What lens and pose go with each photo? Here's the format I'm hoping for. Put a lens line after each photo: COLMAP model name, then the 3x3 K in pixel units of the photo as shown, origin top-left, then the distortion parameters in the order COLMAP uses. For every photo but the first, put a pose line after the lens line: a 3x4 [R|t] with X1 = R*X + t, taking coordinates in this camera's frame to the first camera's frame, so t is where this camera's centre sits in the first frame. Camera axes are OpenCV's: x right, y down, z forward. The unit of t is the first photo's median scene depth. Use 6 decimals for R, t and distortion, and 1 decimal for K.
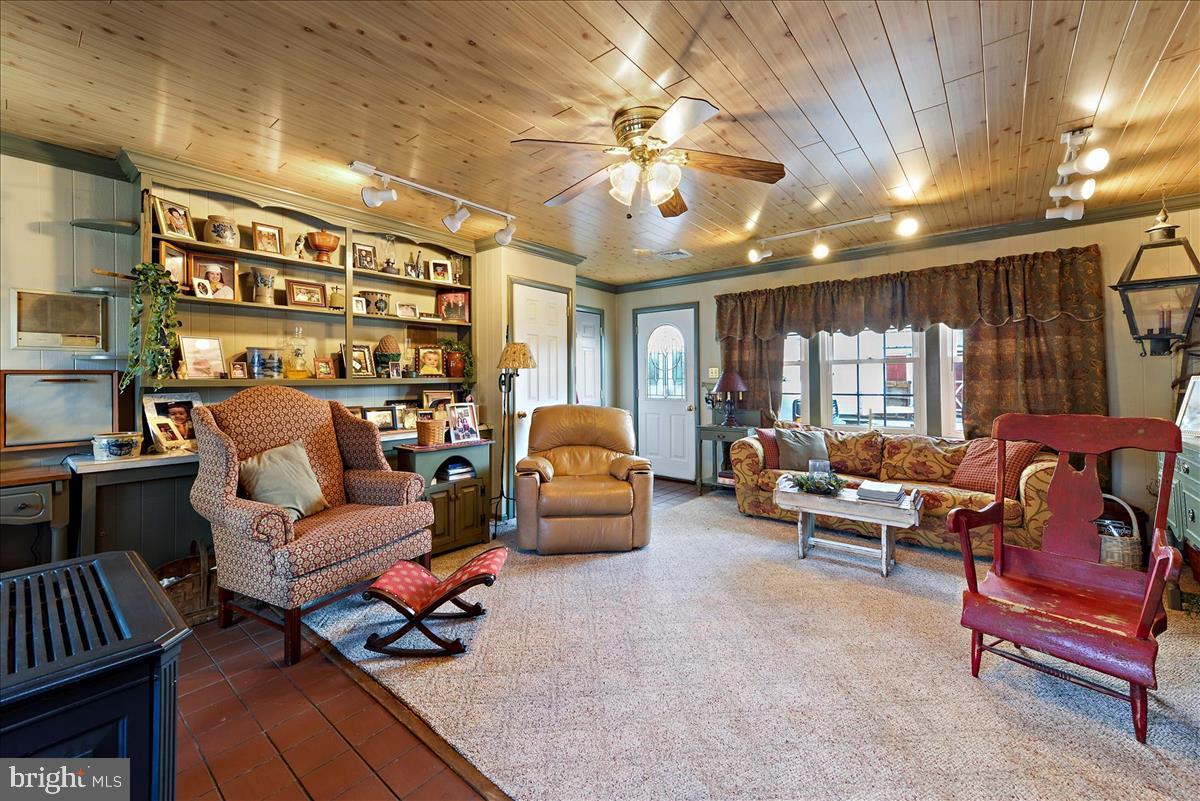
lens RADIAL K [[467.7, 0, 614.0], [0, 467.7, 373.8], [0, 0, 1]] dist [0.002859, 0.000167]
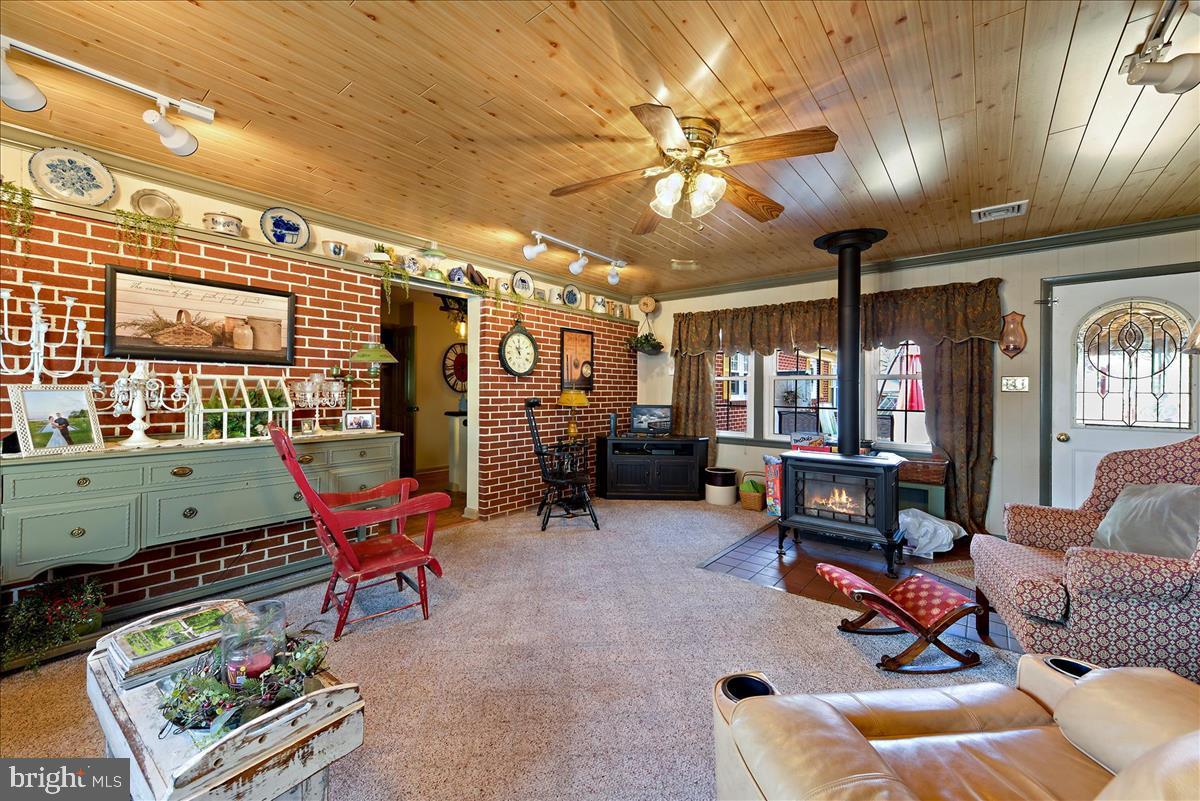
lens RADIAL K [[467.7, 0, 601.8], [0, 467.7, 394.7], [0, 0, 1]] dist [0.002859, 0.000167]
pose [[-0.999947, -0.001641, 0.010211, 0.254535], [-0.001680, 0.999992, -0.003760, 0.024757], [-0.010205, -0.003777, -0.999941, 2.153982]]
